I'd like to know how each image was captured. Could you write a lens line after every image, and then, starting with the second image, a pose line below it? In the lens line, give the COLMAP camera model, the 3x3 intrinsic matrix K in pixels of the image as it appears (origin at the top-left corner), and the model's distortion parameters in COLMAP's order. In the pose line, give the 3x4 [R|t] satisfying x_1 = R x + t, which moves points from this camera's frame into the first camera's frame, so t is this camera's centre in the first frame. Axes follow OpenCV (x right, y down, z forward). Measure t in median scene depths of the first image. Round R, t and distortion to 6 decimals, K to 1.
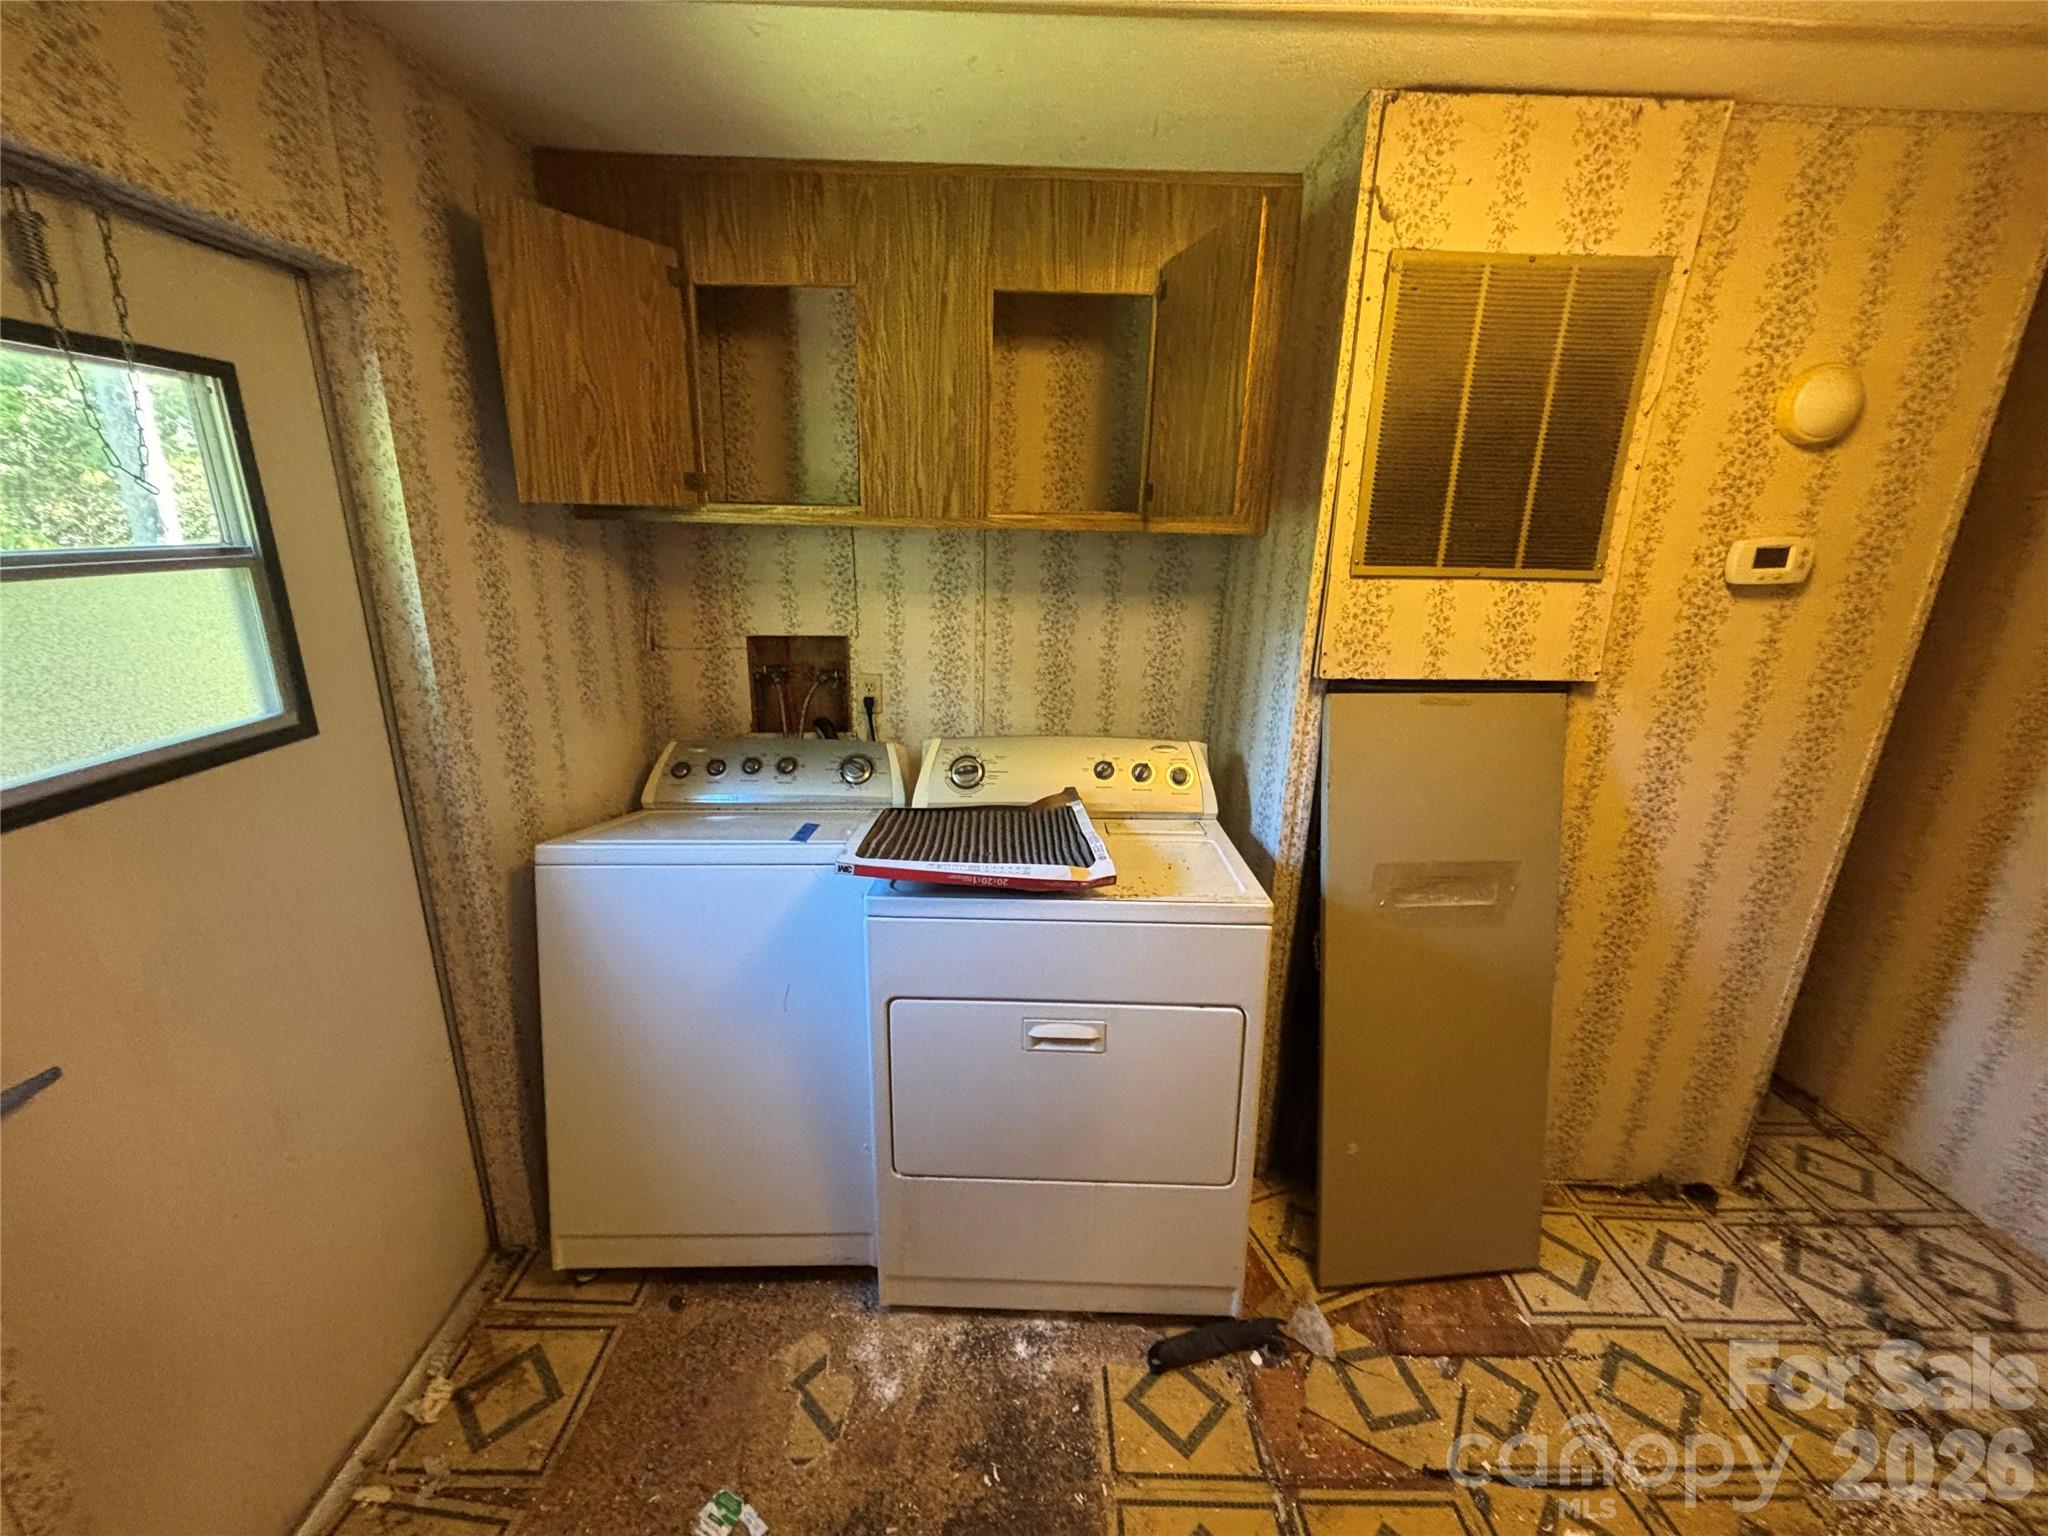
lens RADIAL K [[815.1, 0, 1024.0], [0, 815.1, 768.0], [0, 0, 1]] dist [-0.000374, 0.000534]
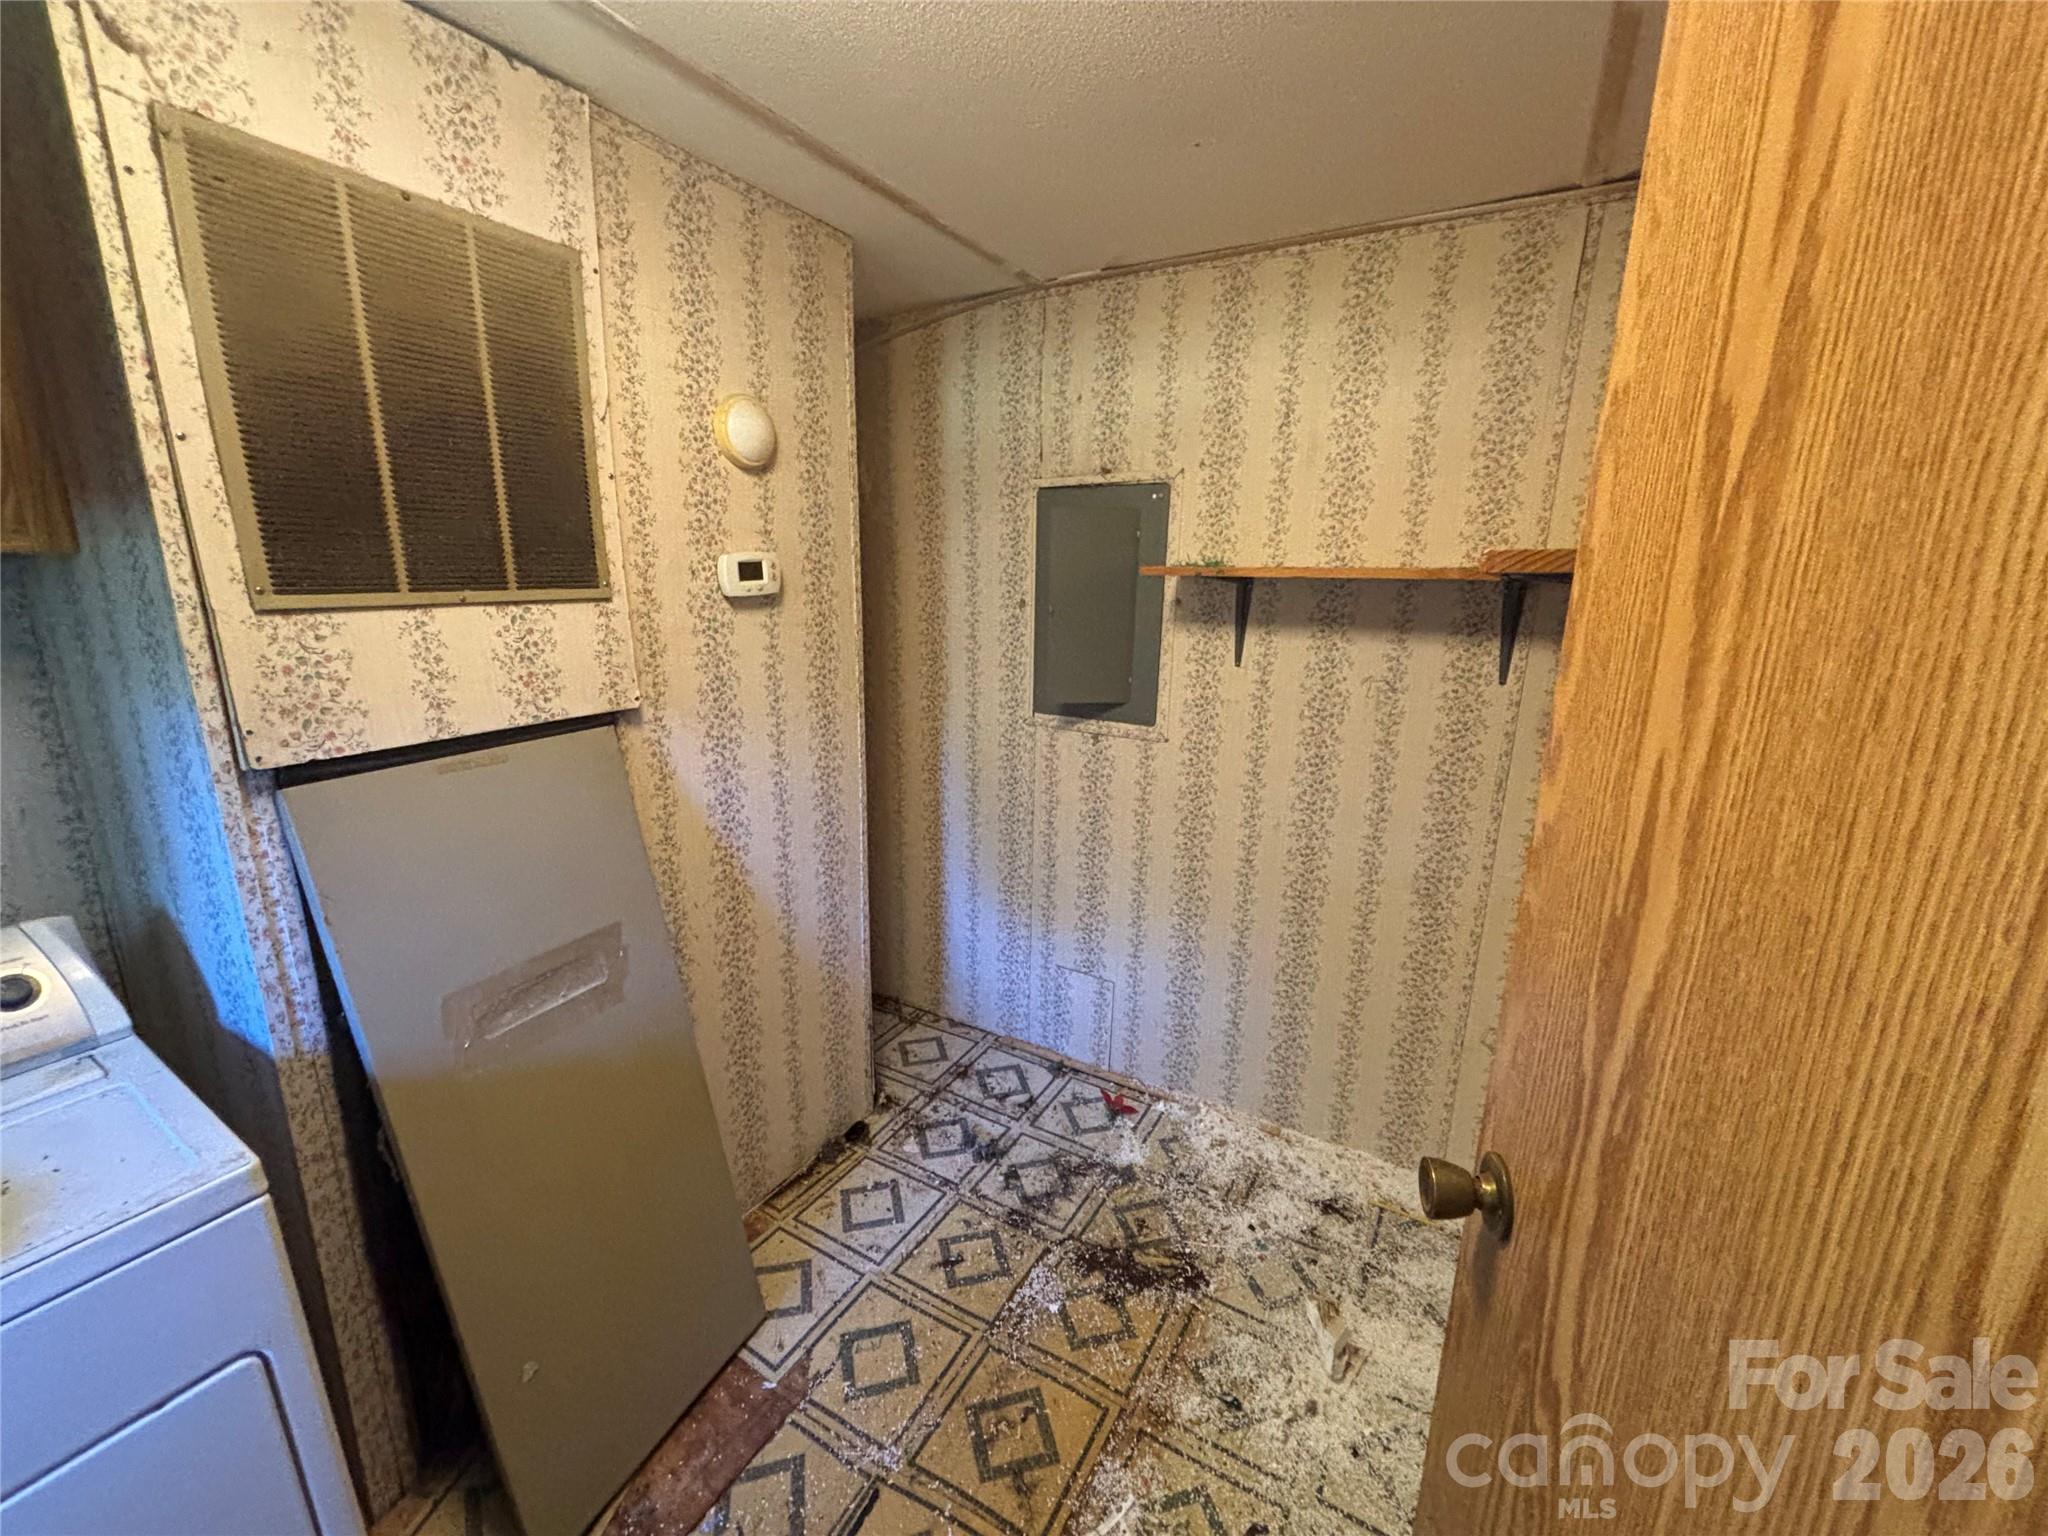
lens RADIAL K [[834.9, 0, 1024.0], [0, 834.9, 768.0], [0, 0, 1]] dist [0.013990, -0.010230]
pose [[0.507154, -0.217738, 0.833898, 0.120299], [0.242523, 0.964518, 0.104348, -0.034057], [-0.827029, 0.149319, 0.541965, 0.140243]]
